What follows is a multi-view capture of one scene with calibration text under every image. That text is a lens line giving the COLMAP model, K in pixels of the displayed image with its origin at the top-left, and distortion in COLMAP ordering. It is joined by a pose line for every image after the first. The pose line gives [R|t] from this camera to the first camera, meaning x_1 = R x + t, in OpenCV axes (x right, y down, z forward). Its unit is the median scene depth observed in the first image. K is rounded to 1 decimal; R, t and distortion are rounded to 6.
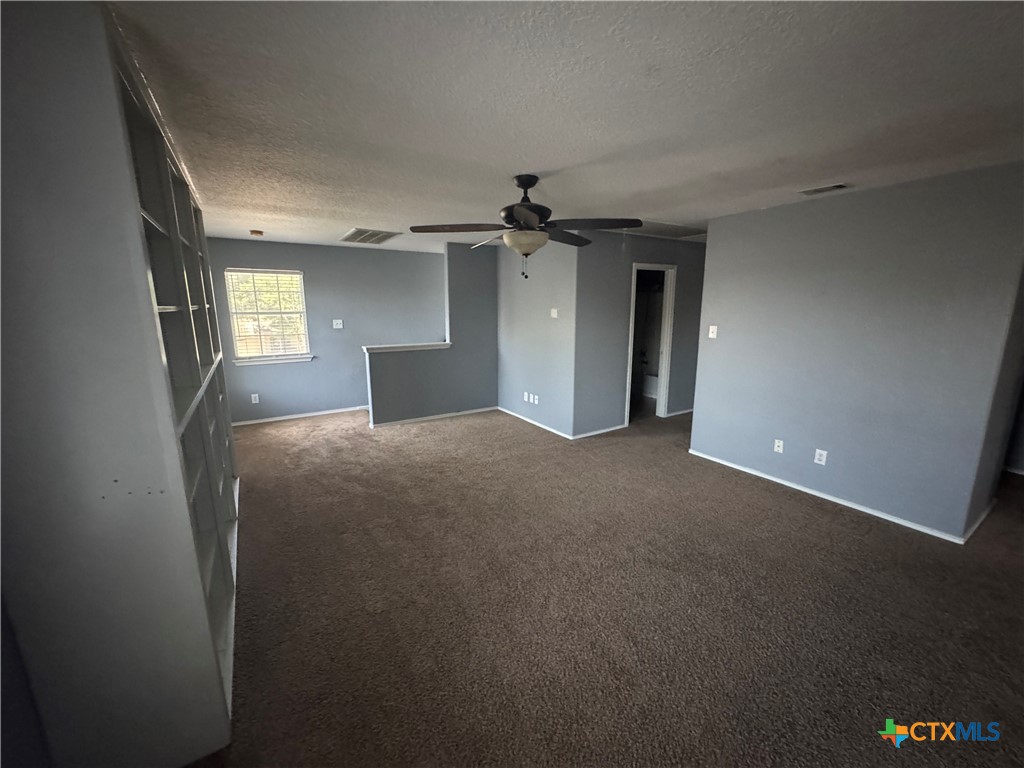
lens RADIAL K [[409.8, 0, 516.8], [0, 409.8, 382.3], [0, 0, 1]] dist [-0.002807, -0.000272]
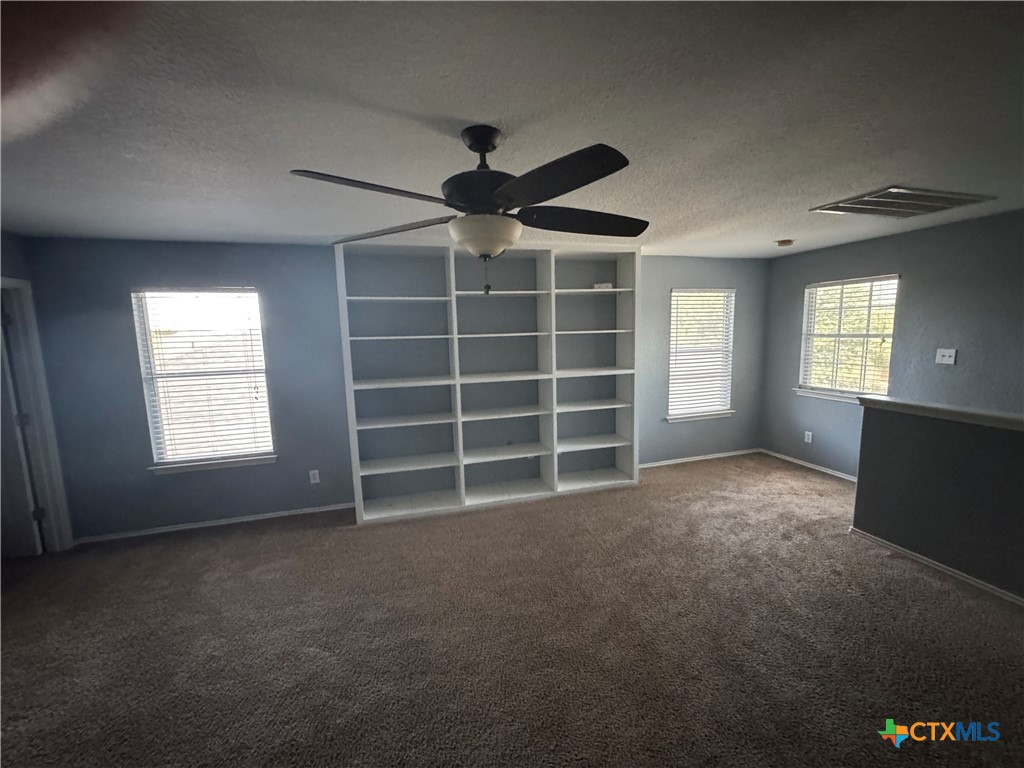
lens RADIAL K [[409.8, 0, 513.6], [0, 409.8, 385.3], [0, 0, 1]] dist [-0.002807, -0.000272]
pose [[-0.286140, 0.133243, -0.948879, 0.352942], [-0.152707, 0.971286, 0.182439, -0.138860], [0.945941, 0.197103, -0.257576, 0.704190]]
